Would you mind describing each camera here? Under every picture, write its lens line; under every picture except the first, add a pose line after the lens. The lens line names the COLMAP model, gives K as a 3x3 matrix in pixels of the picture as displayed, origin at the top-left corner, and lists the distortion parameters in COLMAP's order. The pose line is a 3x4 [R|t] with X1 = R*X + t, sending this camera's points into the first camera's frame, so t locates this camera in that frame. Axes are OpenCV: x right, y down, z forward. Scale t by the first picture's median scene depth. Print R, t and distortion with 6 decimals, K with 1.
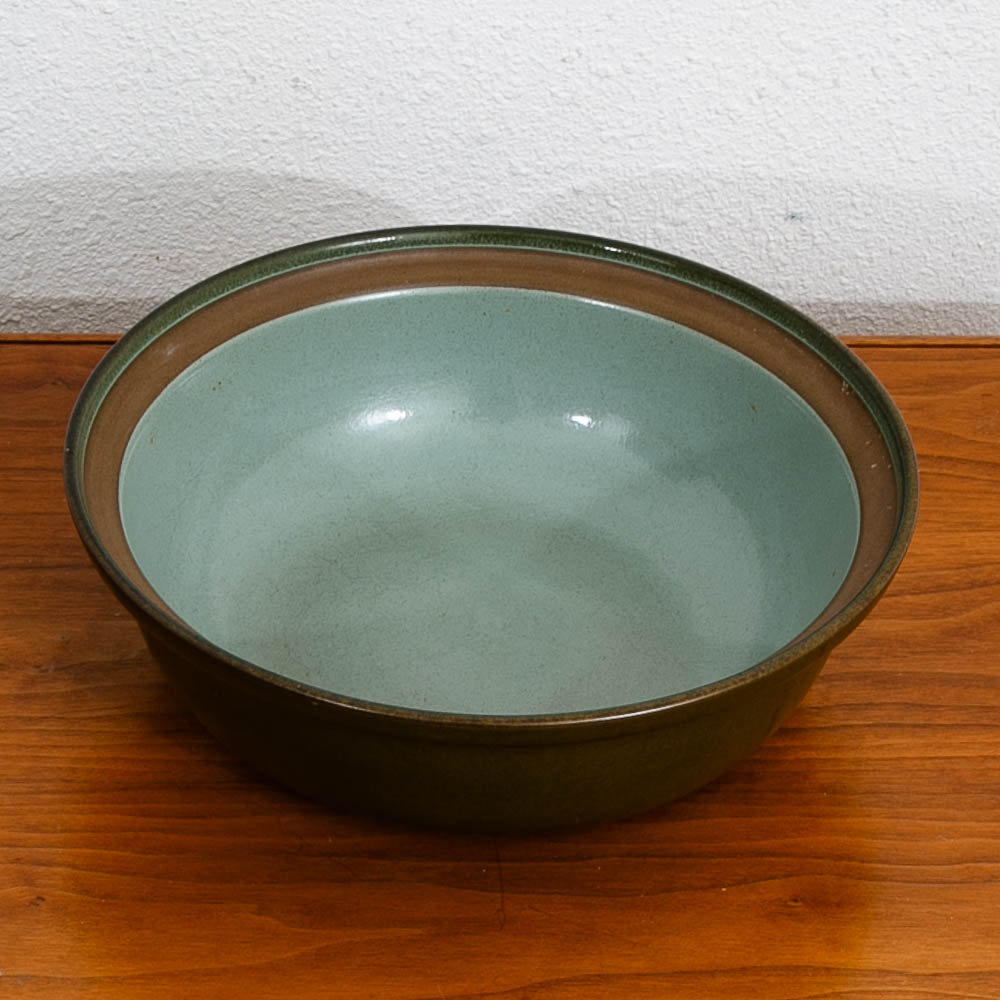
lens RADIAL K [[4294.1, 0, 462.4], [0, 4294.1, 493.9], [0, 0, 1]] dist [0.274513, 0.000000]
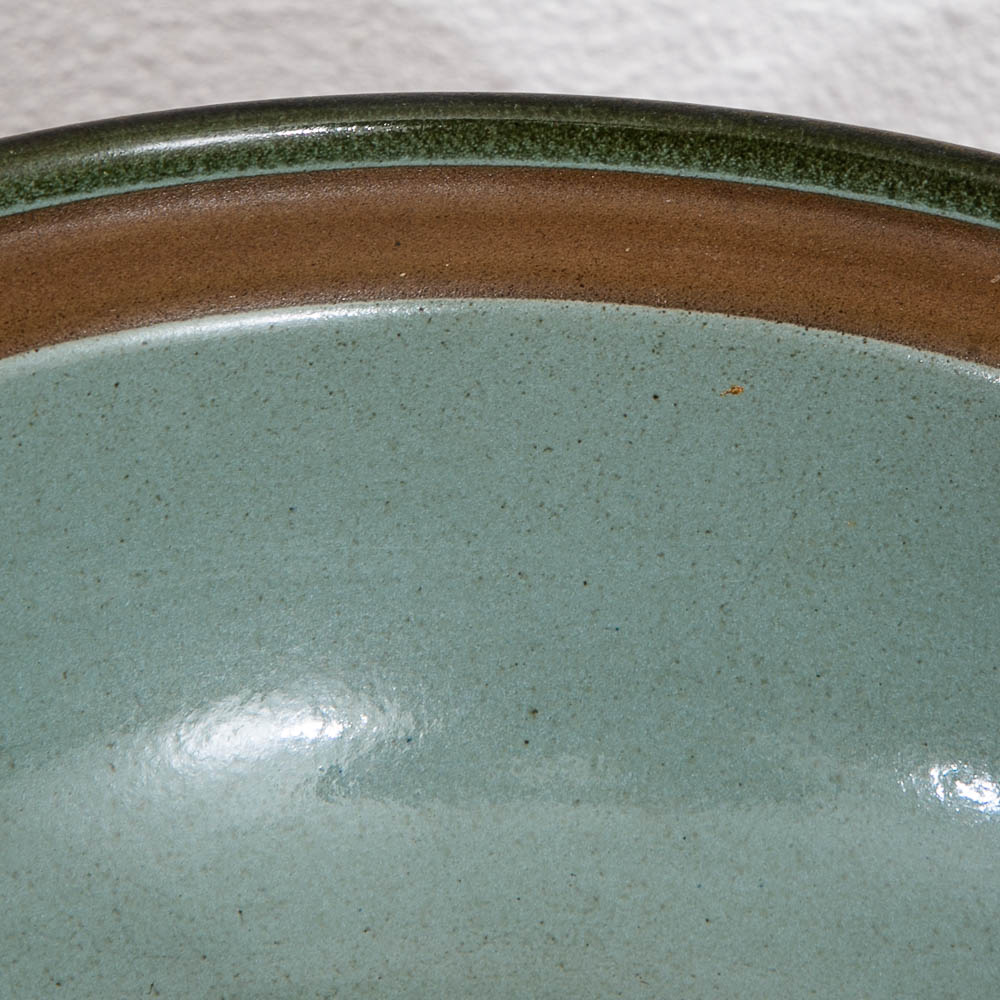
lens RADIAL K [[5889.3, 0, 502.6], [0, 5889.3, 498.7], [0, 0, 1]] dist [0.098573, 0.000000]
pose [[0.997330, 0.068168, -0.026200, 0.005145], [-0.067892, 0.997629, 0.011266, -0.034449], [0.026906, -0.009458, 0.999593, 0.521612]]
